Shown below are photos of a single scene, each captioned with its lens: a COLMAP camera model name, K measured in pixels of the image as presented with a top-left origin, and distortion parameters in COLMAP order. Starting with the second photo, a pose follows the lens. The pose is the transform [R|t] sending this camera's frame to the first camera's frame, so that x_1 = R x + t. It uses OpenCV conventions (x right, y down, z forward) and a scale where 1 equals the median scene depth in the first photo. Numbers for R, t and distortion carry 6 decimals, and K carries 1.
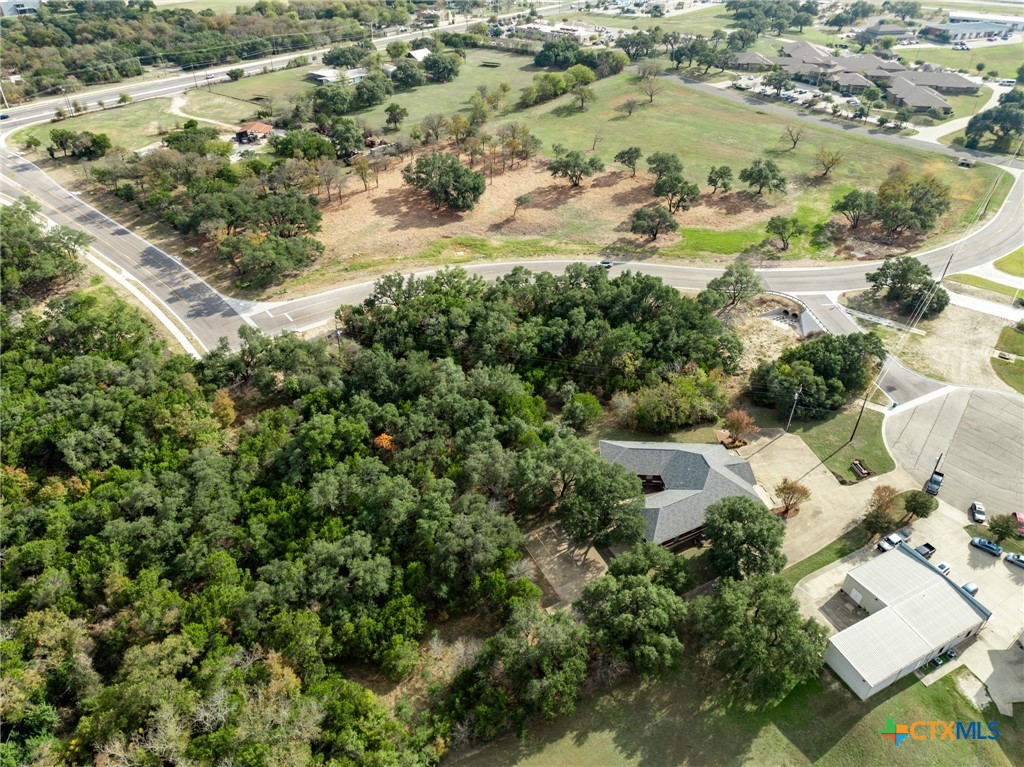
lens RADIAL K [[720.3, 0, 512.0], [0, 720.3, 383.5], [0, 0, 1]] dist [-0.026965, 0.012137]
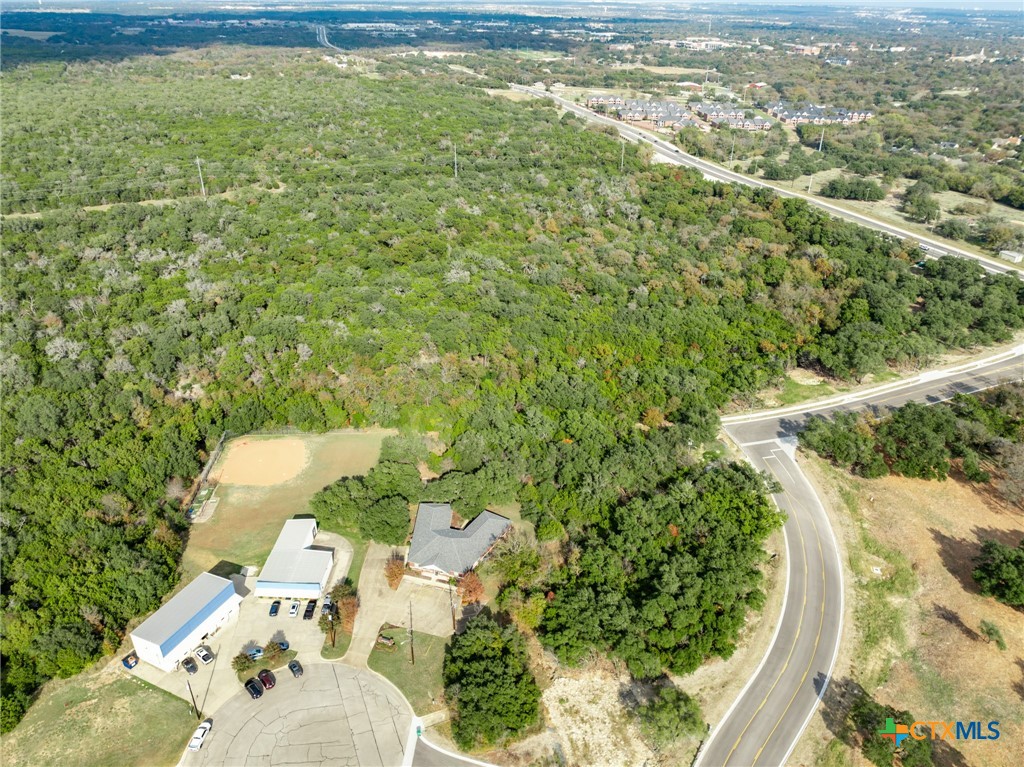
lens RADIAL K [[720.3, 0, 512.0], [0, 720.3, 383.5], [0, 0, 1]] dist [-0.026965, 0.012137]
pose [[-0.485421, 0.404119, -0.775277, 0.800459], [-0.514438, 0.584974, 0.627024, -0.696918], [0.706909, 0.703203, -0.076065, 0.658929]]
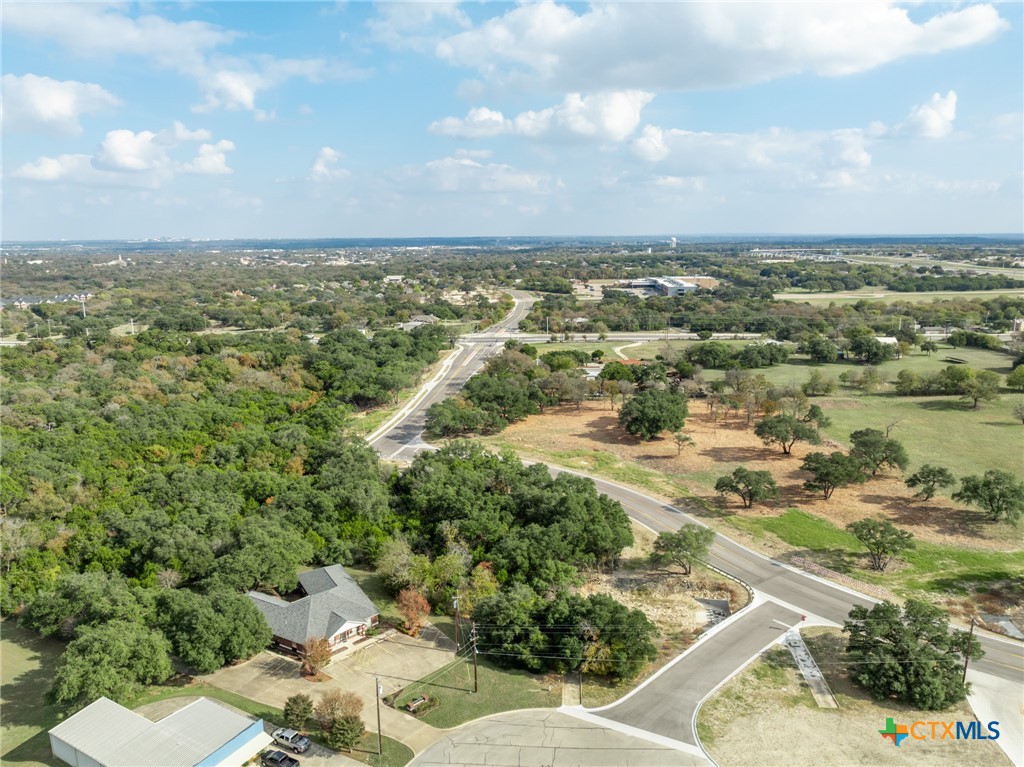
lens RADIAL K [[742.6, 0, 509.4], [0, 742.6, 343.0], [0, 0, 1]] dist [-0.030513, 0.013412]
pose [[0.539643, 0.105899, -0.835207, 0.831402], [-0.469045, 0.861647, -0.193807, -0.080064], [0.699130, 0.496336, 0.514653, 0.316953]]
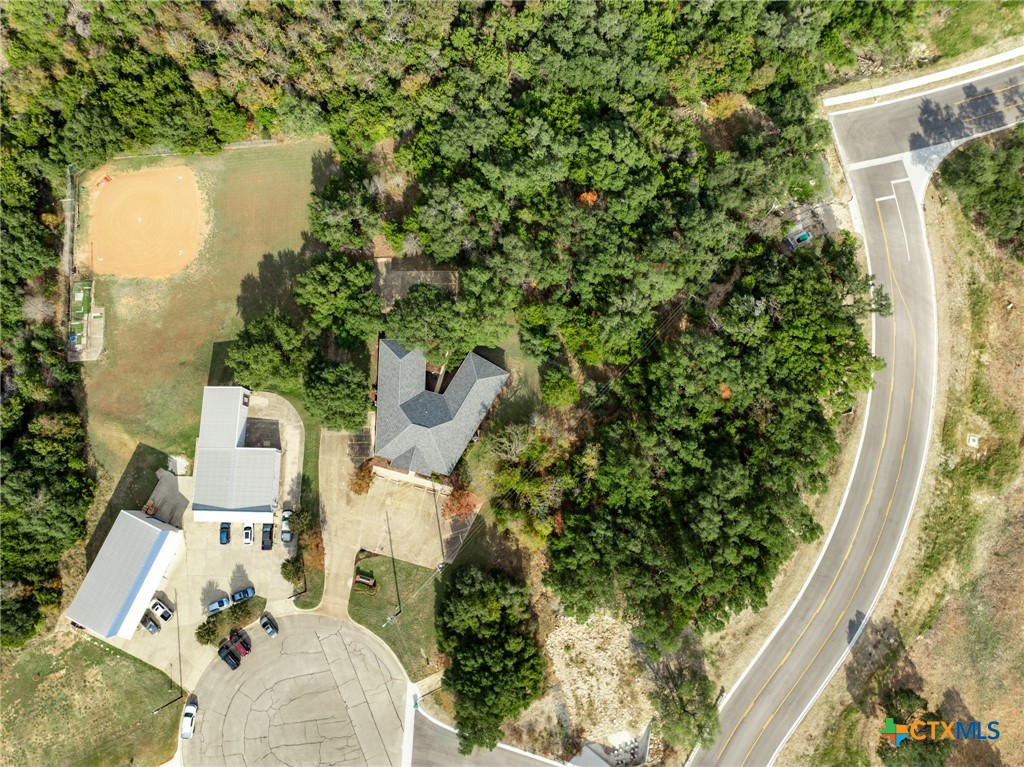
lens RADIAL K [[720.3, 0, 512.0], [0, 720.3, 383.5], [0, 0, 1]] dist [-0.026965, 0.012137]
pose [[-0.470280, 0.865400, -0.172970, 0.225631], [-0.508249, -0.105356, 0.854741, -0.590037], [0.721470, 0.489880, 0.489386, 0.357824]]
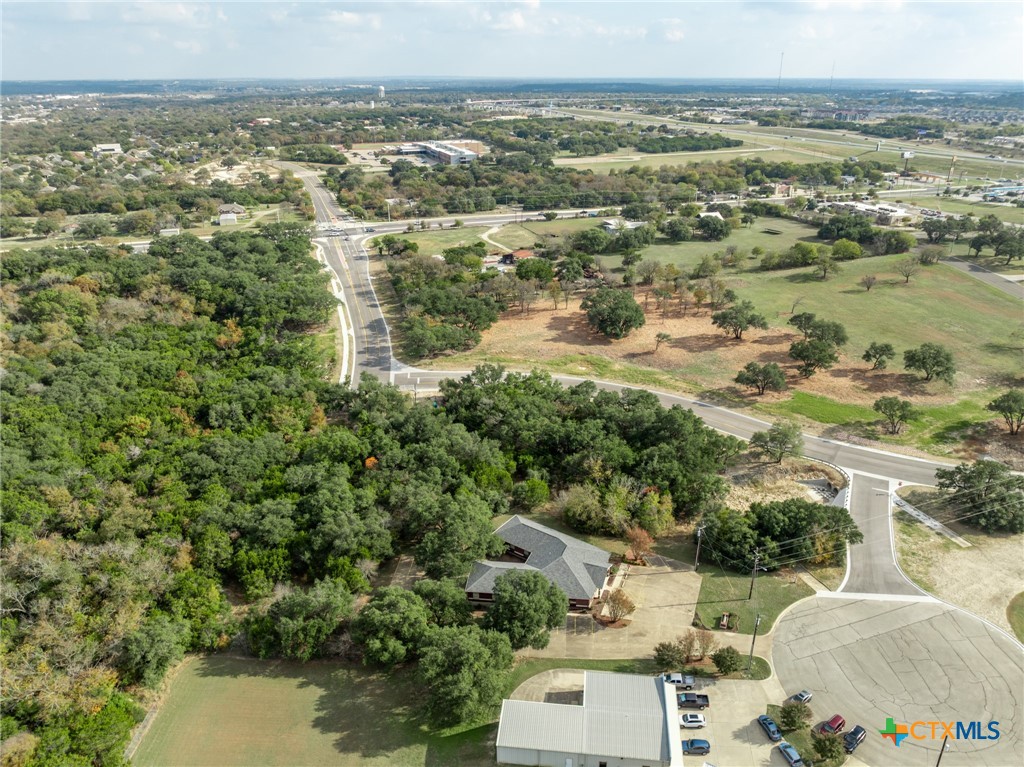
lens RADIAL K [[742.6, 0, 509.4], [0, 742.6, 343.0], [0, 0, 1]] dist [-0.030513, 0.013412]
pose [[0.831237, 0.179008, -0.526310, 0.492730], [-0.310099, 0.935066, -0.171726, 0.021516], [0.461394, 0.305953, 0.832771, -0.050938]]
